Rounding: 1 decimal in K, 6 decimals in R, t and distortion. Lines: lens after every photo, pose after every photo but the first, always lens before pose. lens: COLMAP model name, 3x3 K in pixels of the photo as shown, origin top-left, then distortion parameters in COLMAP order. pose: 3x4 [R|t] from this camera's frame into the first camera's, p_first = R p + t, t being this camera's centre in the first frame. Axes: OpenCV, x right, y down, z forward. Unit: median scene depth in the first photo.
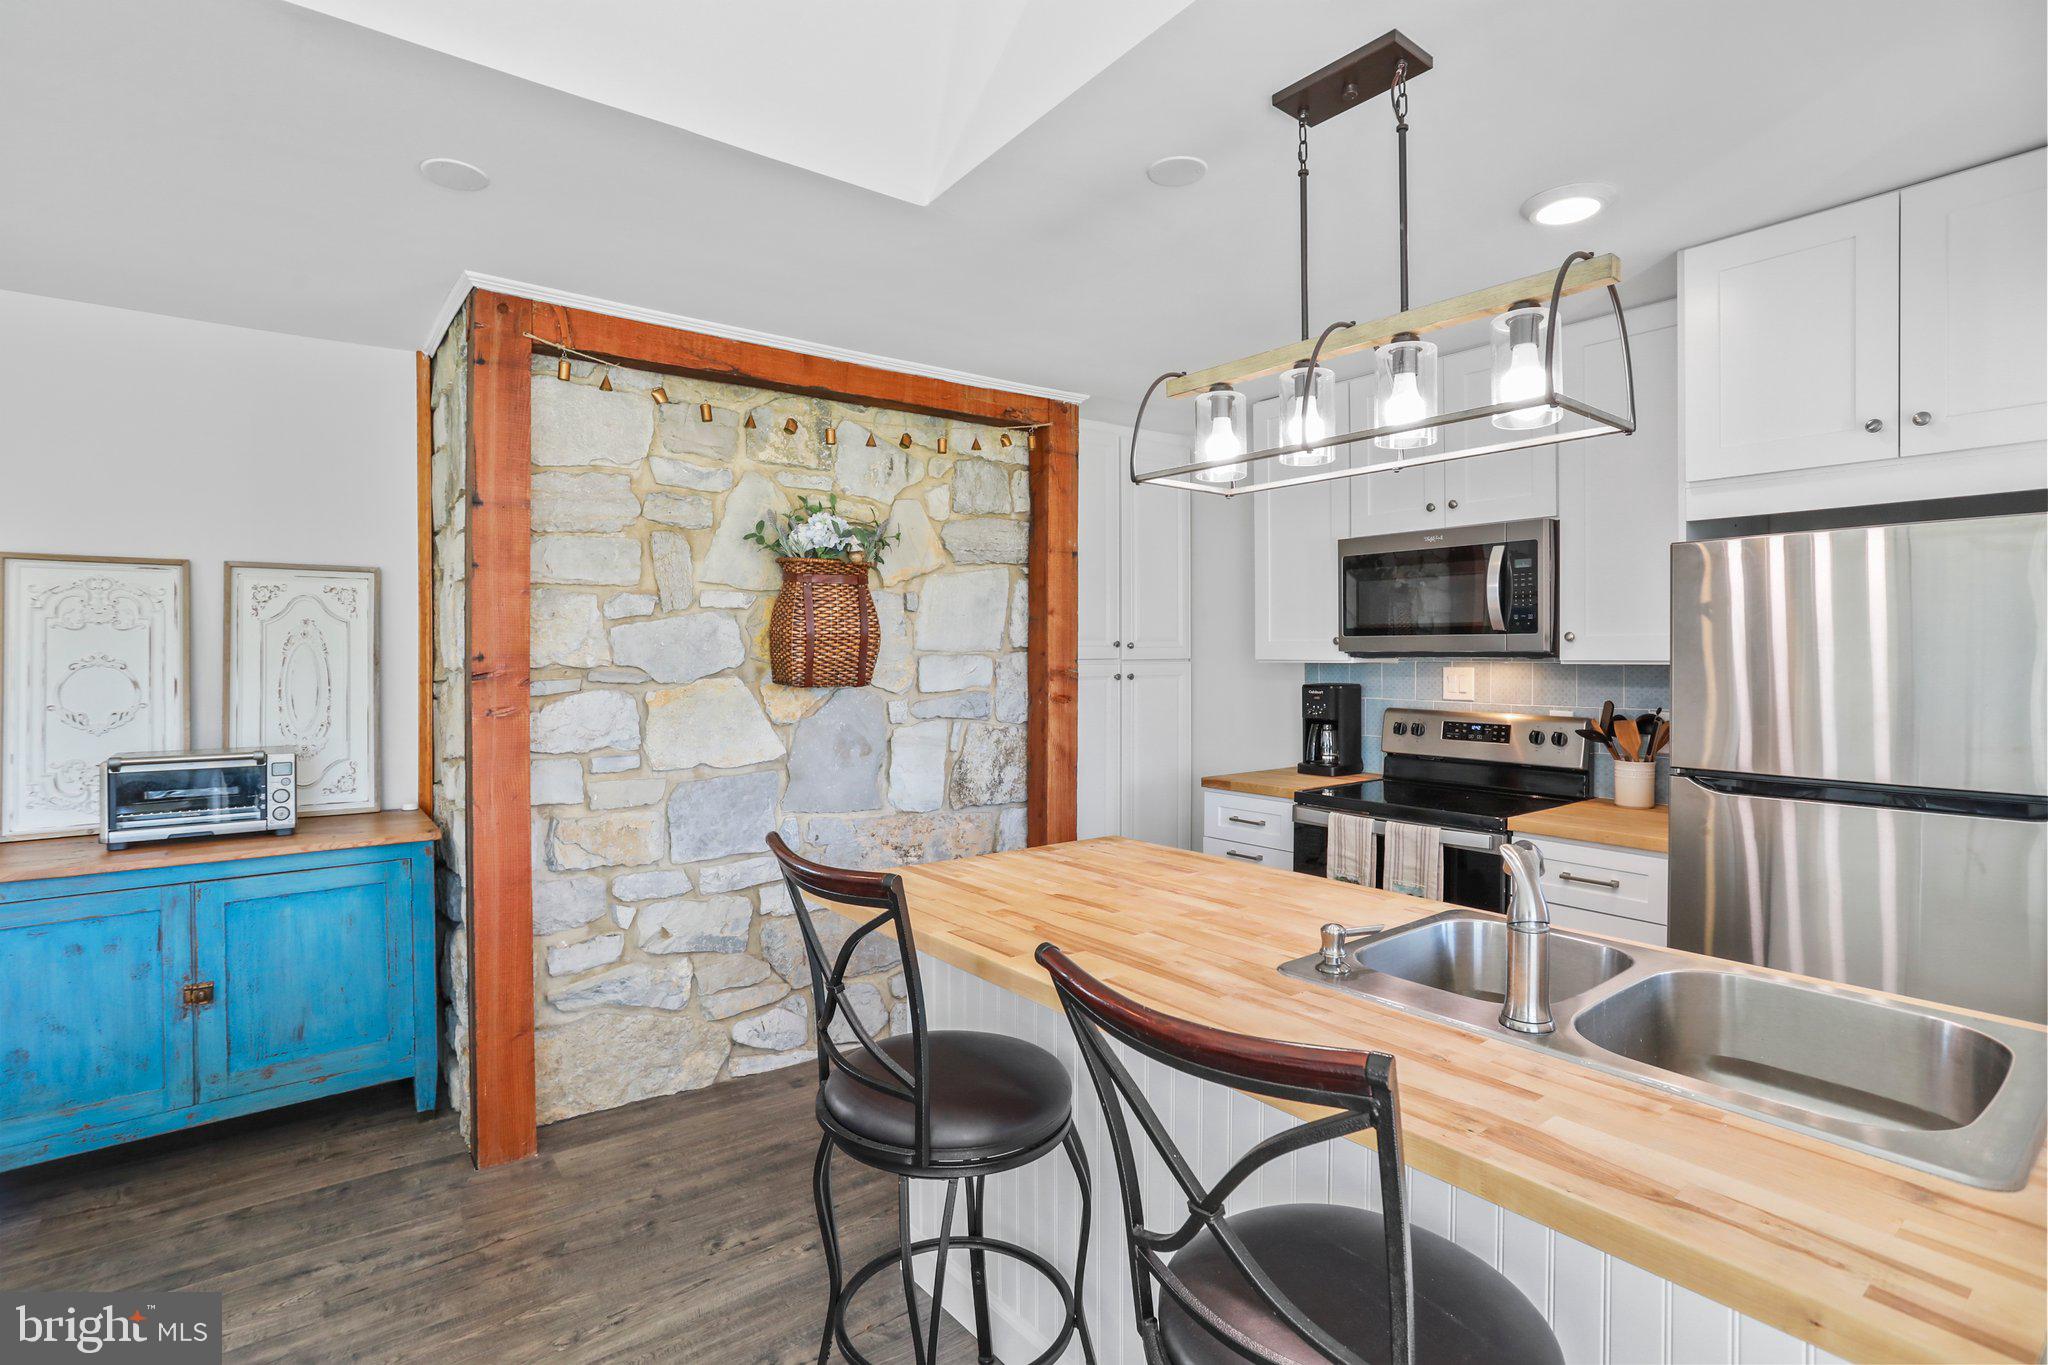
lens RADIAL K [[986.1, 0, 1027.9], [0, 986.1, 659.8], [0, 0, 1]] dist [-0.052087, 0.025355]
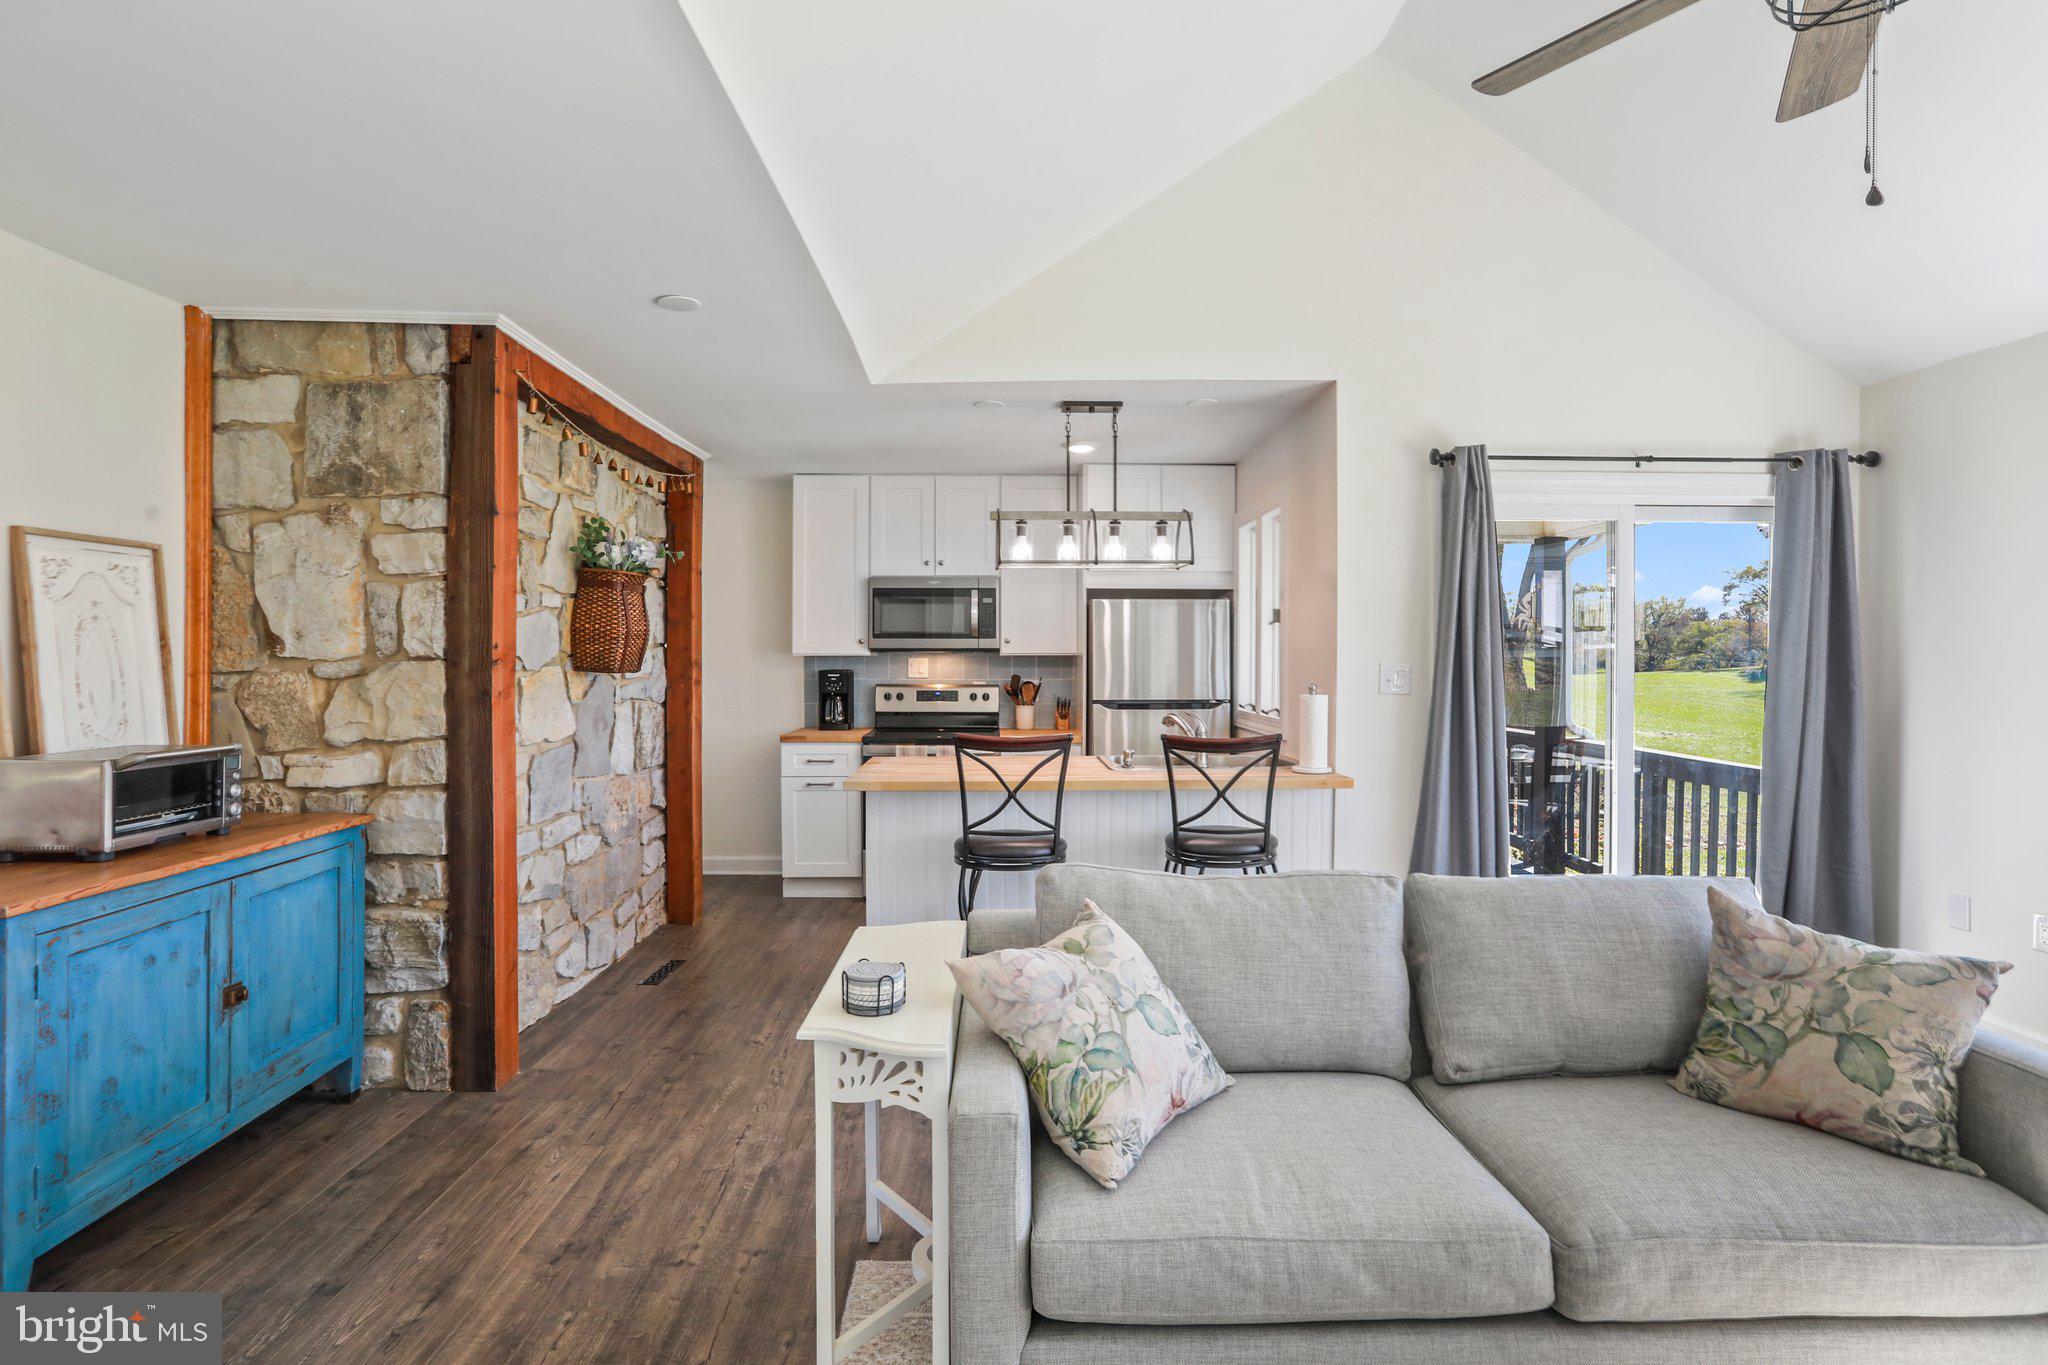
lens RADIAL K [[1005.4, 0, 1021.0], [0, 1005.4, 658.3], [0, 0, 1]] dist [-0.052772, 0.028901]
pose [[0.591043, -0.000514, 0.806640, -0.991978], [0.003702, 0.999991, -0.002076, 0.014420], [-0.806631, 0.004213, 0.591040, -0.177264]]
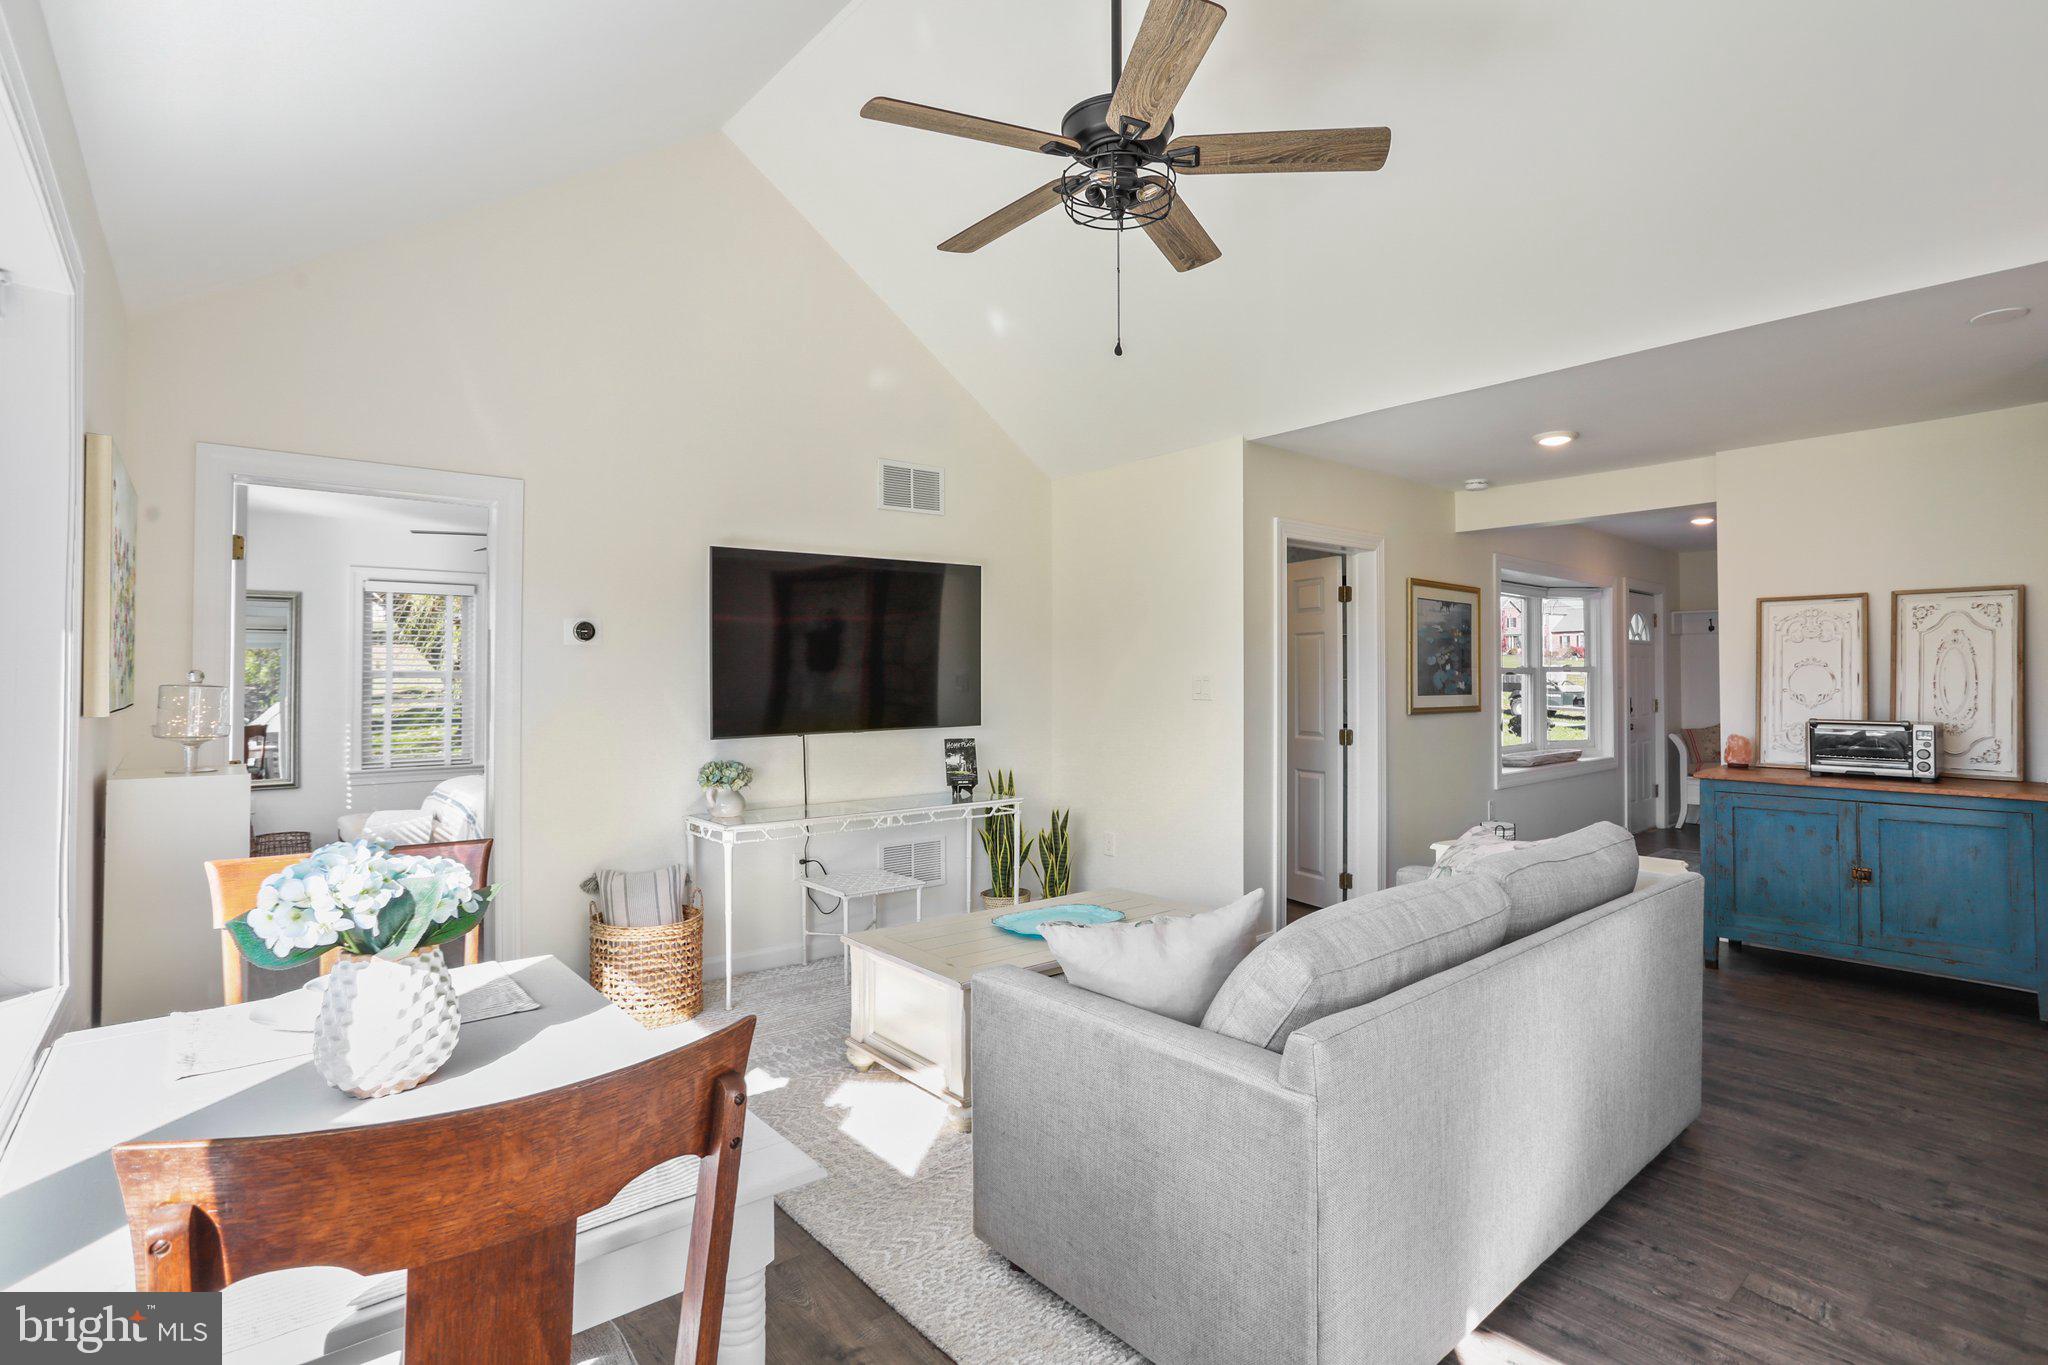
lens RADIAL K [[986.1, 0, 1027.9], [0, 986.1, 659.8], [0, 0, 1]] dist [-0.052087, 0.025355]
pose [[0.061886, -0.018372, -0.997914, 0.501534], [-0.006596, 0.999801, -0.018816, 0.033952], [0.998061, 0.007747, 0.061753, -0.363287]]
